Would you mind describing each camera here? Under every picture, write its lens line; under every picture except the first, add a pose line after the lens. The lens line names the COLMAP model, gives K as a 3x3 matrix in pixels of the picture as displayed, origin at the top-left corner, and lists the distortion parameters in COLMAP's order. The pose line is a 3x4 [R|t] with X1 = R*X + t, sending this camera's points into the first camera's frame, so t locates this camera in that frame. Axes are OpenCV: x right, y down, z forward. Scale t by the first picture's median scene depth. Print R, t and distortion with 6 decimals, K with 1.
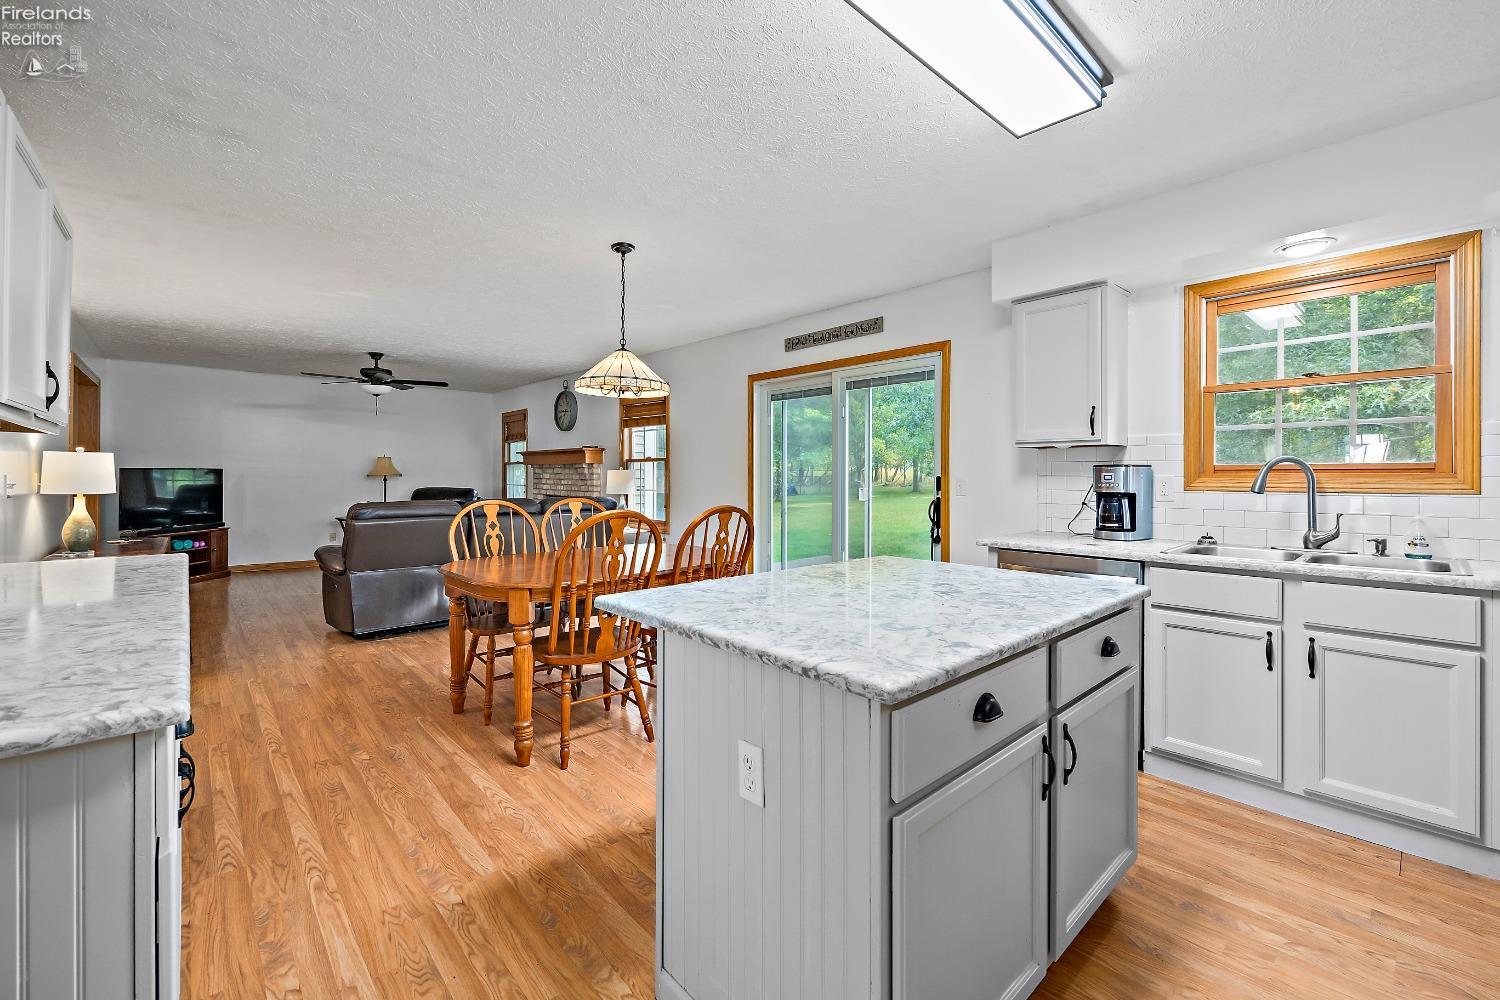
lens RADIAL K [[620.1, 0, 753.0], [0, 620.1, 474.2], [0, 0, 1]] dist [-0.002686, 0.000162]
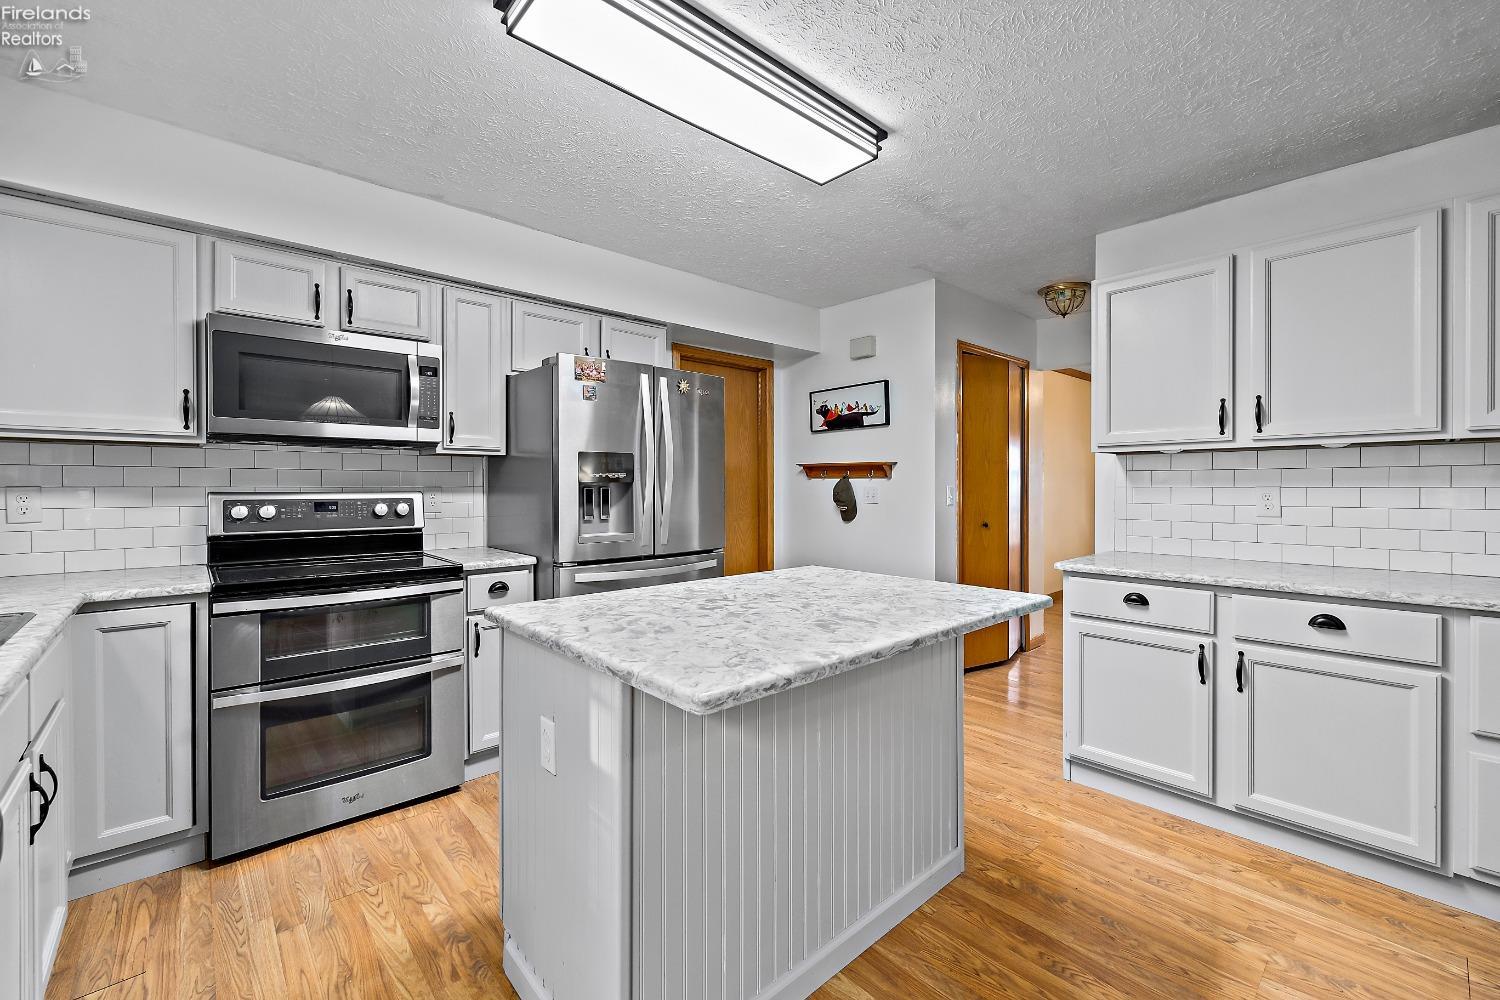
lens RADIAL K [[620.1, 0, 753.0], [0, 620.1, 489.1], [0, 0, 1]] dist [-0.002686, 0.000162]
pose [[-0.999997, 0.001566, -0.002062, 0.125623], [0.001559, 0.999993, 0.003400, 0.001907], [0.002067, 0.003397, -0.999992, 0.964402]]
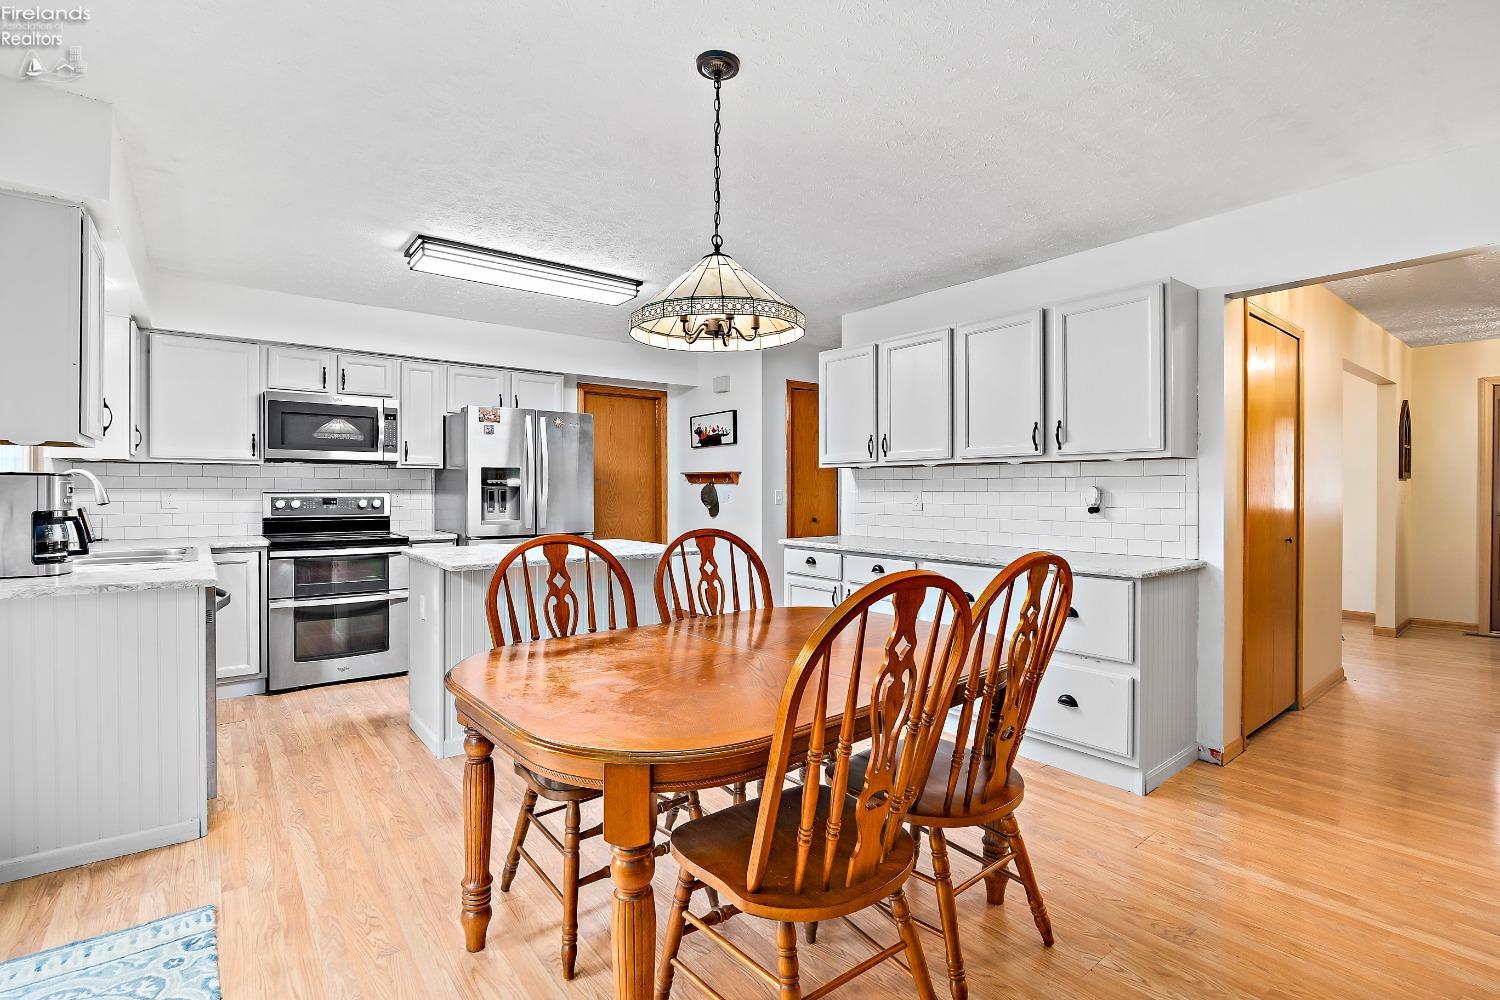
lens RADIAL K [[693.3, 0, 747.0], [0, 693.3, 495.9], [0, 0, 1]] dist [-0.013526, -0.001728]
pose [[-0.997847, -0.002649, 0.065538, -0.249500], [-0.002164, 0.999970, 0.007467, 0.002598], [-0.065556, 0.007309, -0.997822, 1.488098]]
